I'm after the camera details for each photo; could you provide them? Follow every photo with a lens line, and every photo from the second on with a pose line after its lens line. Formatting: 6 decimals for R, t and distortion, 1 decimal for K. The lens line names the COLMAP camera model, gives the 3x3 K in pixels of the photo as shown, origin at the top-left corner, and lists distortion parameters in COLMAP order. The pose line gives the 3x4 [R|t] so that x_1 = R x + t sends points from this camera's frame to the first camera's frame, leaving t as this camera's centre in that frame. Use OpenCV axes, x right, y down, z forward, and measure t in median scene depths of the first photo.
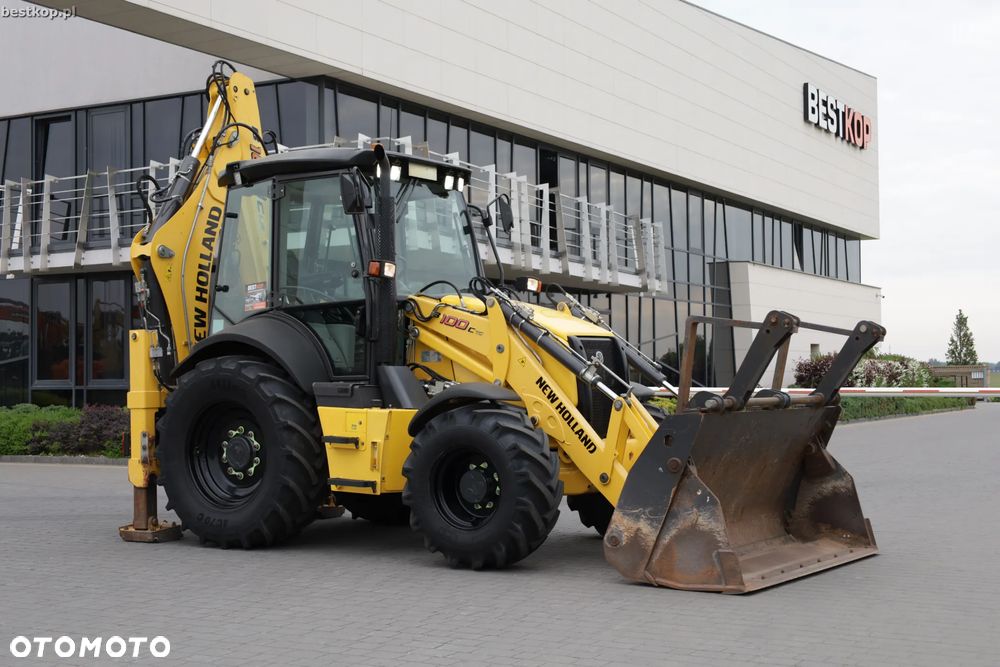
lens RADIAL K [[1369.3, 0, 506.6], [0, 1369.3, 333.8], [0, 0, 1]] dist [-0.001532, 0.000000]
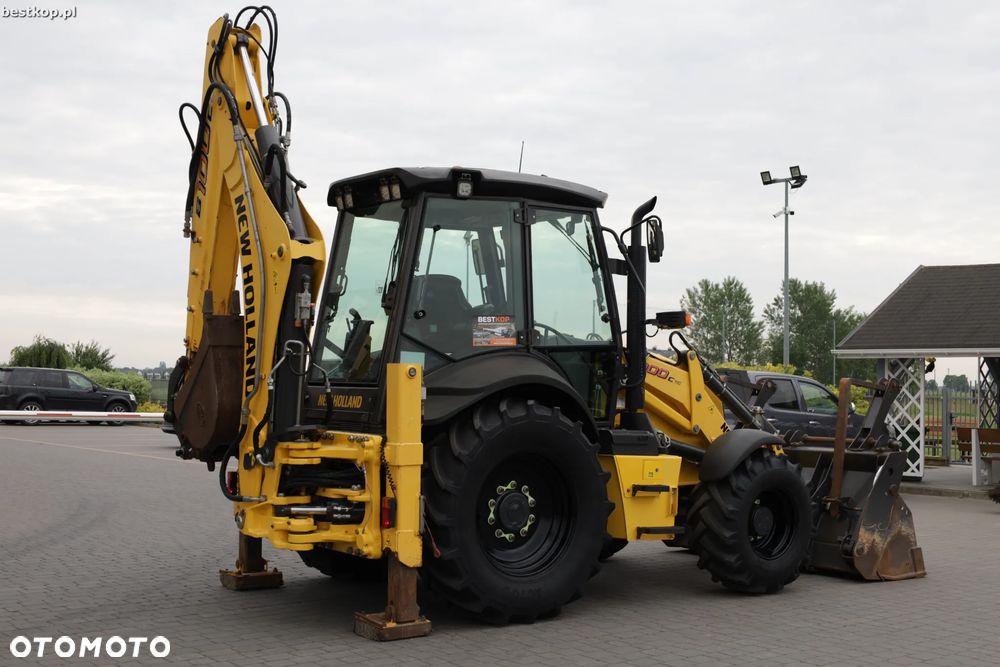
lens RADIAL K [[1252.8, 0, 488.5], [0, 1252.8, 294.1], [0, 0, 1]] dist [-0.028196, 0.000000]
pose [[0.374052, 0.081340, 0.923834, -0.999535], [-0.048037, 0.996508, -0.068289, 0.004508], [-0.926163, -0.018834, 0.376654, 0.754441]]
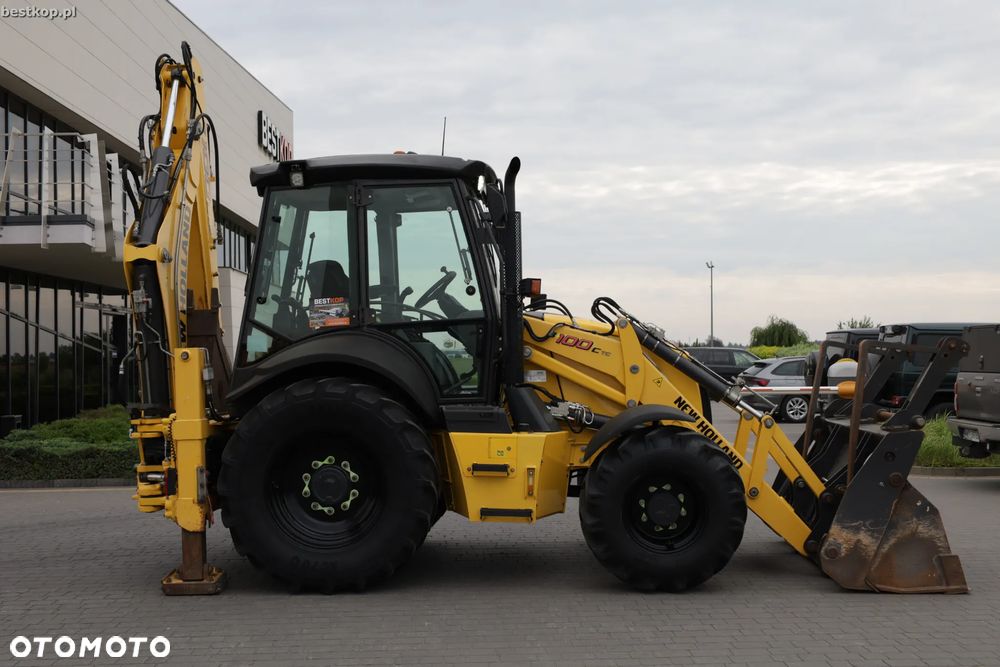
lens RADIAL K [[1206.5, 0, 500.6], [0, 1206.5, 321.4], [0, 0, 1]] dist [-0.023104, 0.000000]
pose [[0.880063, 0.007313, 0.474801, -0.499074], [-0.003400, 0.999953, -0.009099, -0.015223], [-0.474845, 0.006394, 0.880046, 0.259913]]
